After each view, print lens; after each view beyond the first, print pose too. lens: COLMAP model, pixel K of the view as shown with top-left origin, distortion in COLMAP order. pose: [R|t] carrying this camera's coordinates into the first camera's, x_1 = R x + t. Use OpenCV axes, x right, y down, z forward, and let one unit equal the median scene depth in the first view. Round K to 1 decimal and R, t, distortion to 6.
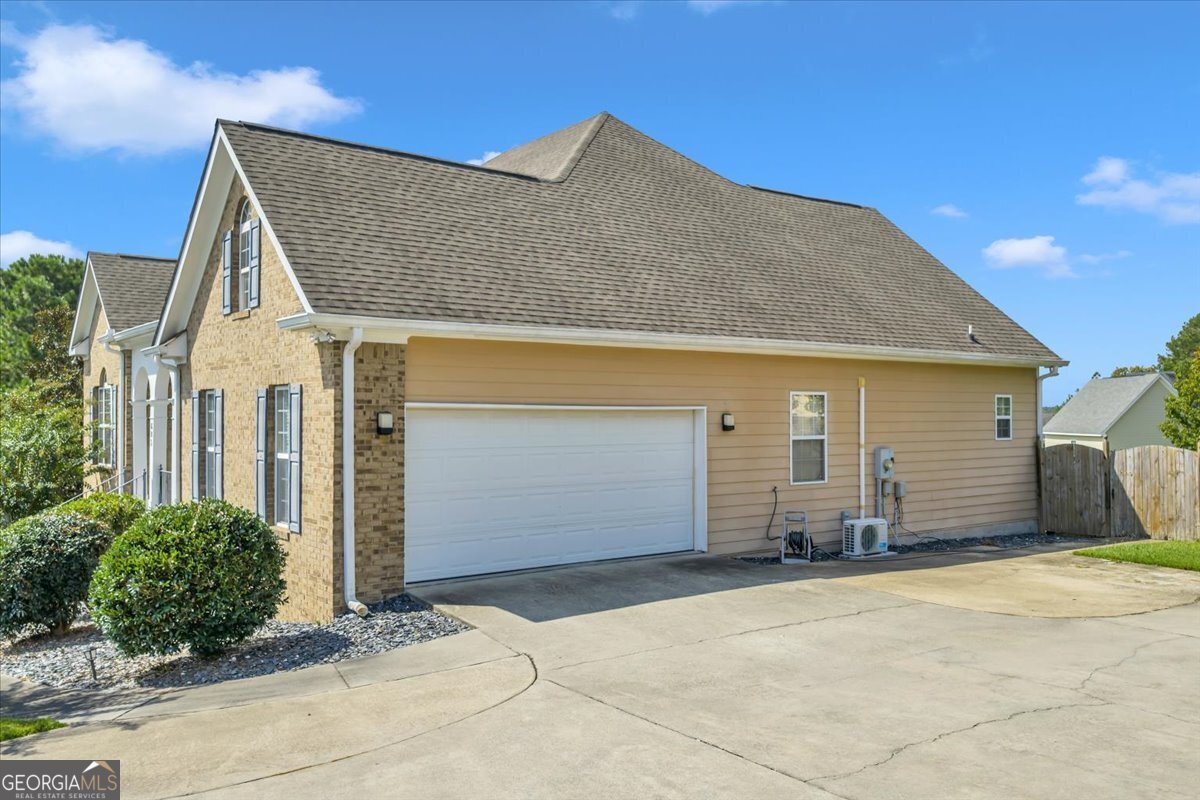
lens RADIAL K [[994.1, 0, 605.1], [0, 994.1, 405.8], [0, 0, 1]] dist [0.001514, -0.008590]
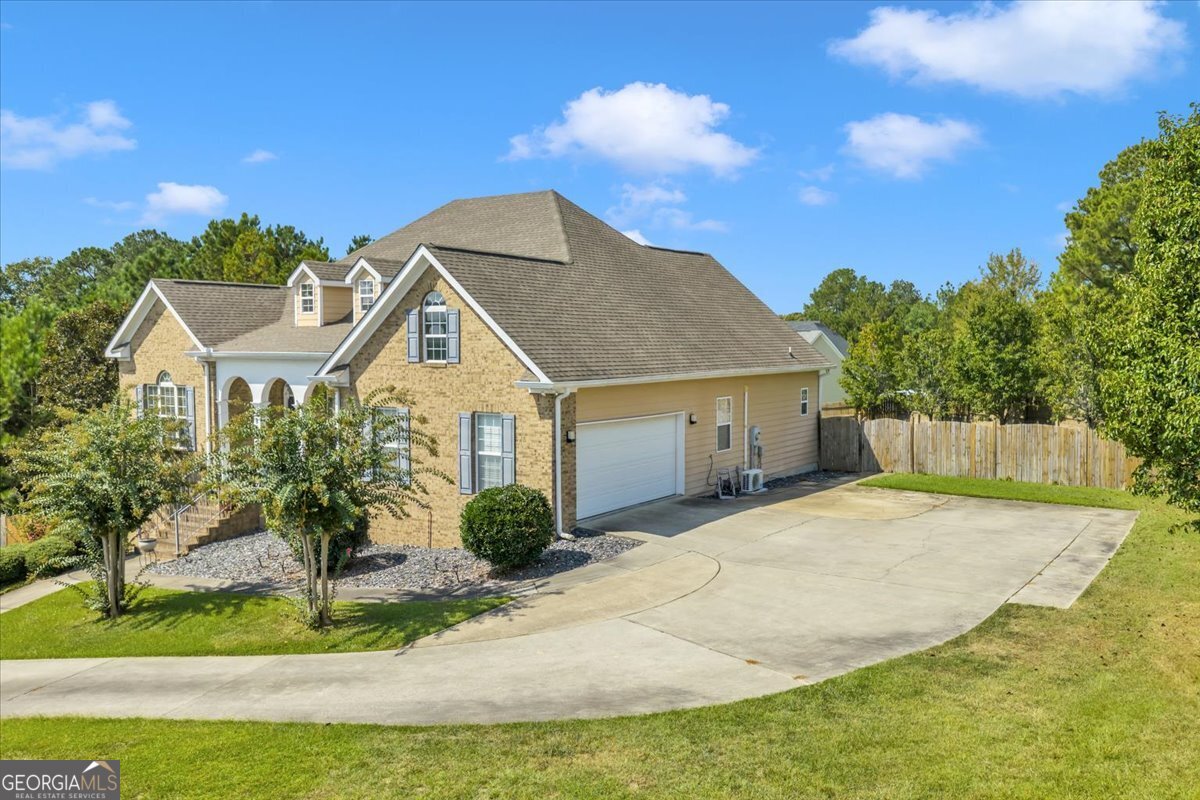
lens RADIAL K [[994.1, 0, 594.3], [0, 994.1, 412.6], [0, 0, 1]] dist [0.001514, -0.008590]
pose [[0.946921, -0.023813, 0.320582, -0.541963], [-0.003042, 0.996544, 0.083009, -0.126398], [-0.321451, -0.079578, 0.943576, -0.522801]]
